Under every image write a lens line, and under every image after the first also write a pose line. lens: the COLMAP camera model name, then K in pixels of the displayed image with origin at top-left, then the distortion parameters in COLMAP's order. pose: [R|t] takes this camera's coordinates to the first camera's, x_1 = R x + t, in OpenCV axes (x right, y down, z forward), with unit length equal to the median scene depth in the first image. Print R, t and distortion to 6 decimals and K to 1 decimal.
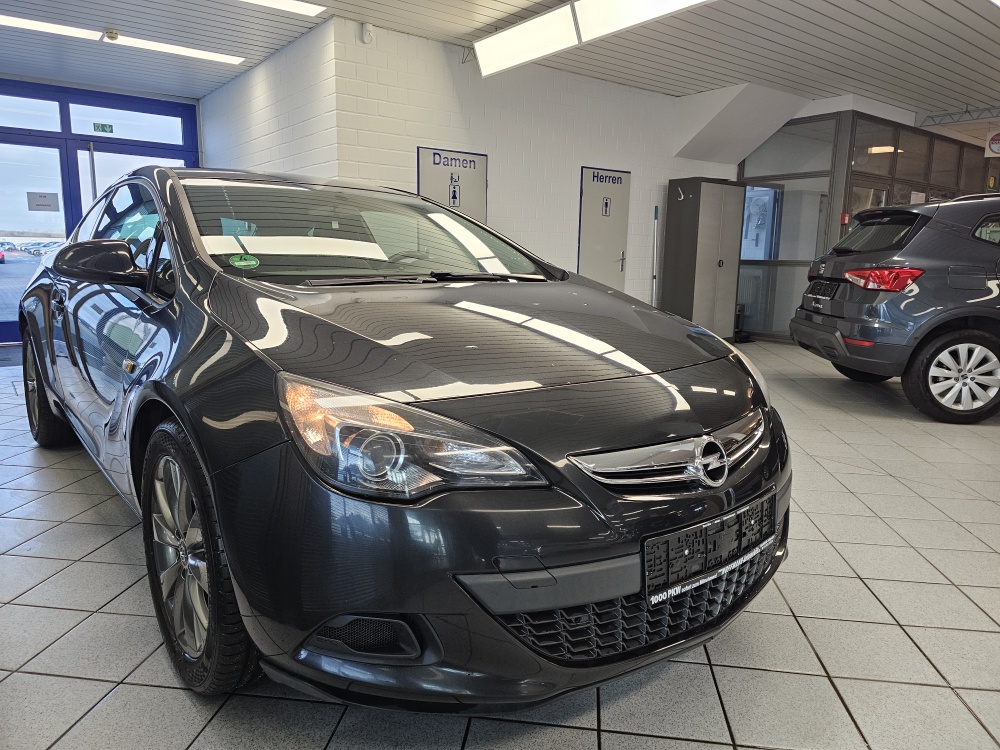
lens RADIAL K [[688.2, 0, 495.7], [0, 688.2, 369.8], [0, 0, 1]] dist [0.050433, -0.054688]
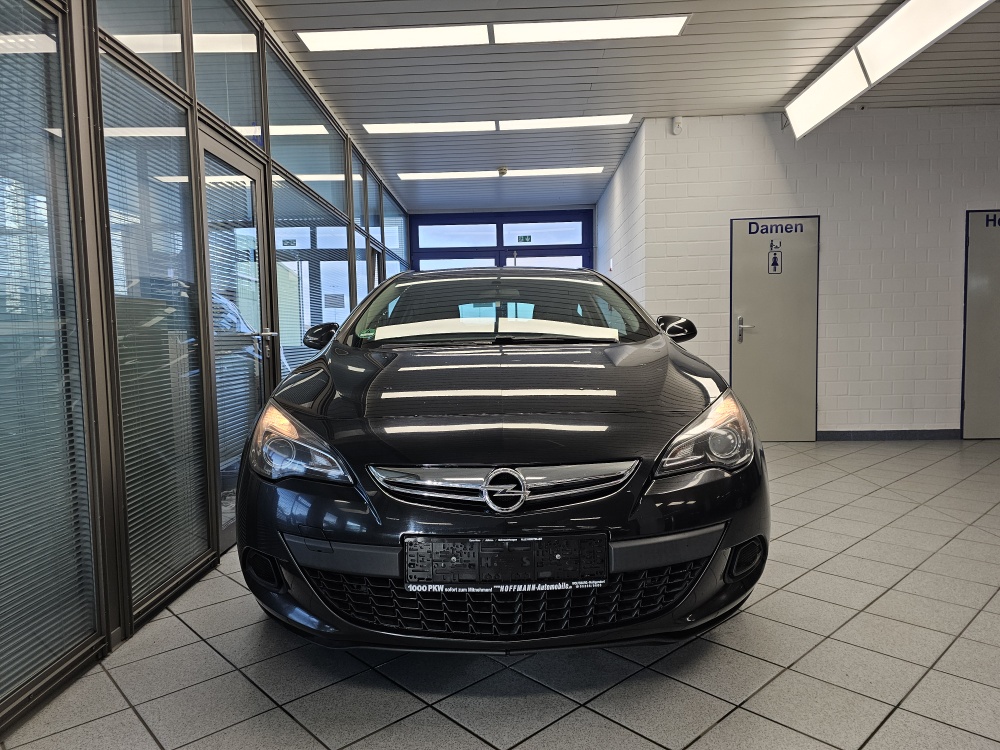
lens RADIAL K [[688.2, 0, 491.1], [0, 688.2, 378.9], [0, 0, 1]] dist [0.050433, -0.054688]
pose [[0.760190, 0.008313, -0.649648, 0.269726], [-0.073588, 0.994585, -0.073383, 0.009323], [0.645520, 0.103591, 0.756686, 0.029773]]
